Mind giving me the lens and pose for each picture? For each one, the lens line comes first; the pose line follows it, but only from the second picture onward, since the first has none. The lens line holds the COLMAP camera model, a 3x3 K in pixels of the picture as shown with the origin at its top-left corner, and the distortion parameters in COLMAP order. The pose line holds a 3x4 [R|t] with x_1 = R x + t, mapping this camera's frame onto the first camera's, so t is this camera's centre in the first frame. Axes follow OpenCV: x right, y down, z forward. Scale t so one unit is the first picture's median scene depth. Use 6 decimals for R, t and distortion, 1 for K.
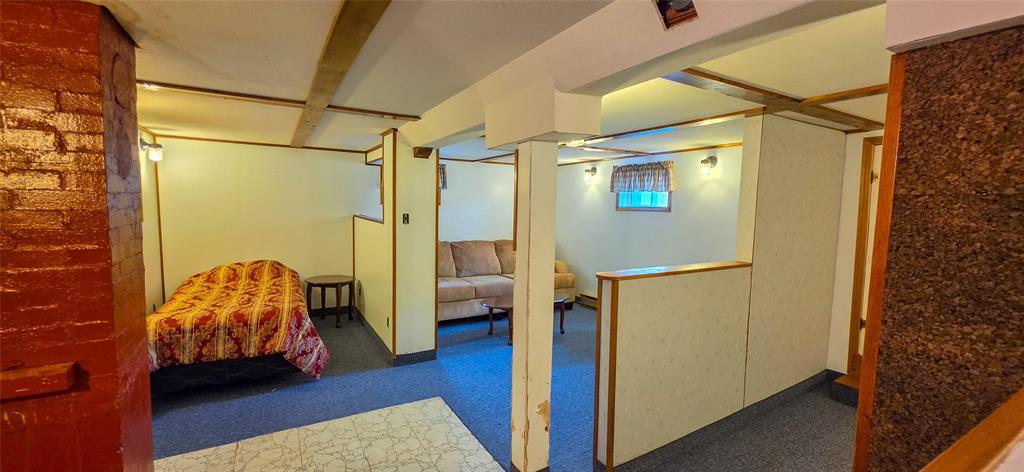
lens RADIAL K [[407.6, 0, 512.3], [0, 407.6, 238.6], [0, 0, 1]] dist [-0.001014, 0.000036]
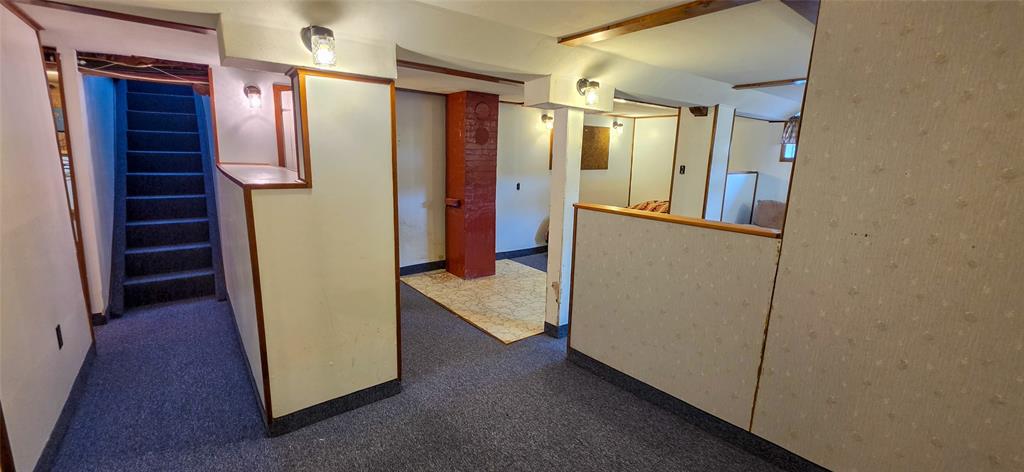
lens RADIAL K [[407.6, 0, 512.3], [0, 407.6, 238.6], [0, 0, 1]] dist [-0.001014, 0.000036]
pose [[0.122572, 0.181062, -0.975804, 0.891858], [-0.099266, 0.980524, 0.169468, -0.003236], [0.987483, 0.076092, 0.138158, 0.349568]]
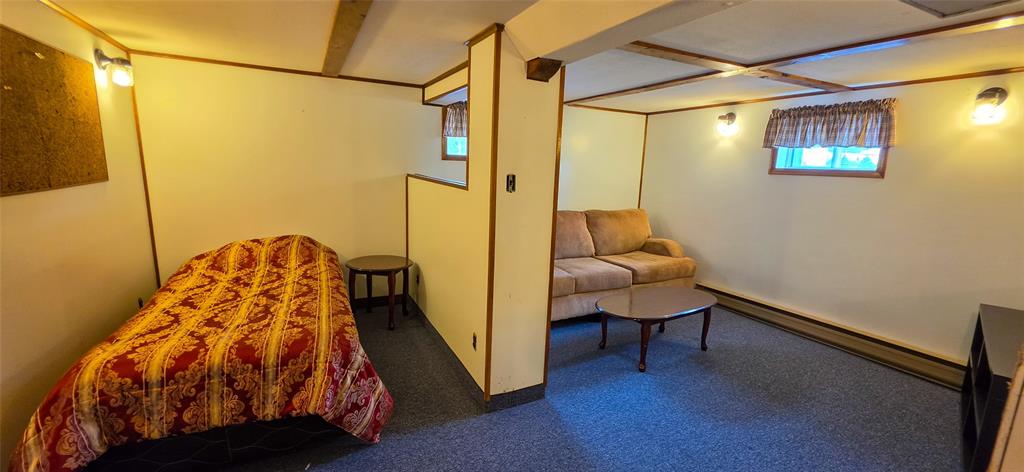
lens RADIAL K [[407.6, 0, 512.3], [0, 407.6, 238.6], [0, 0, 1]] dist [-0.001014, 0.000036]
pose [[0.997802, 0.027019, -0.060510, -0.219668], [-0.021010, 0.994981, 0.097830, -0.025922], [0.062849, -0.096343, 0.993362, 0.387913]]
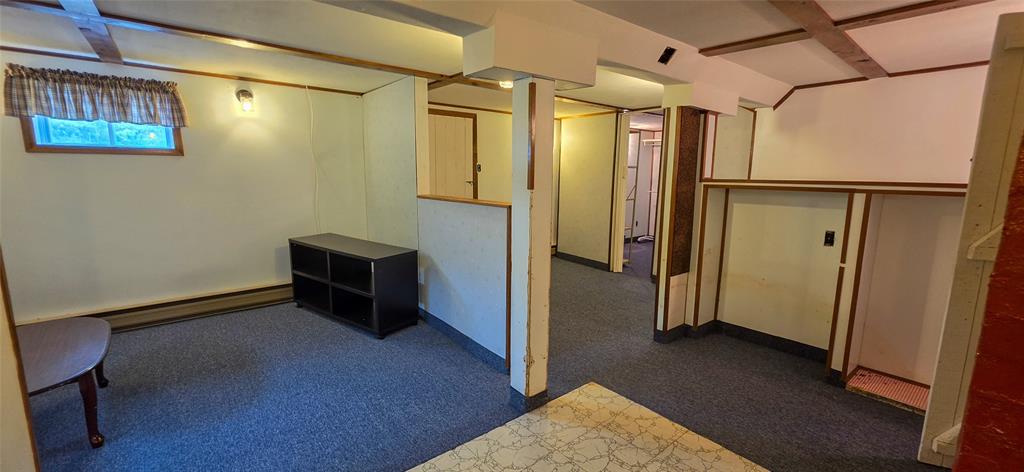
lens RADIAL K [[417.3, 0, 516.1], [0, 417.3, 235.9], [0, 0, 1]] dist [0.000568, 0.000007]
pose [[-0.145847, -0.176379, 0.973457, -0.585559], [0.064197, 0.980218, 0.187223, -0.034214], [-0.987222, 0.089799, -0.131639, 0.684288]]
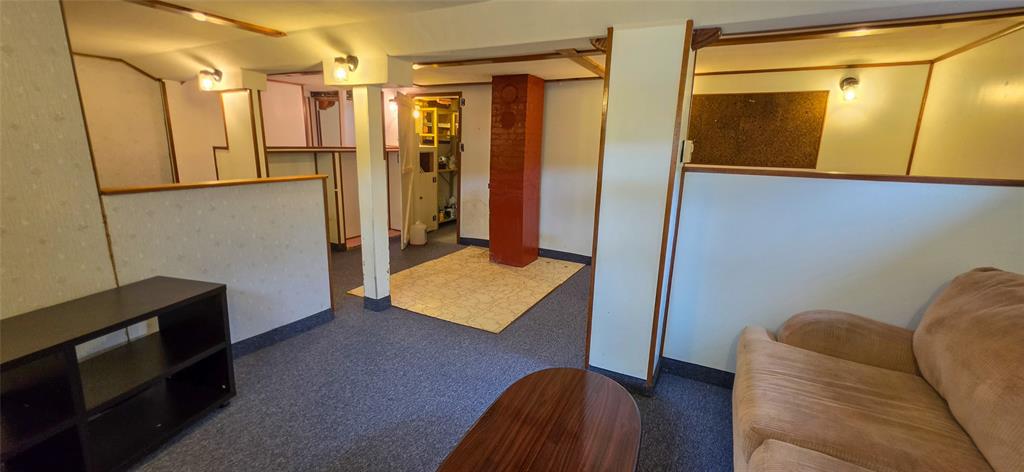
lens RADIAL K [[407.6, 0, 512.3], [0, 407.6, 238.6], [0, 0, 1]] dist [-0.001014, 0.000036]
pose [[-0.850012, 0.075817, -0.521278, 0.248334], [-0.086528, 0.956049, 0.280147, -0.094904], [0.519608, 0.283234, -0.806093, 1.507032]]
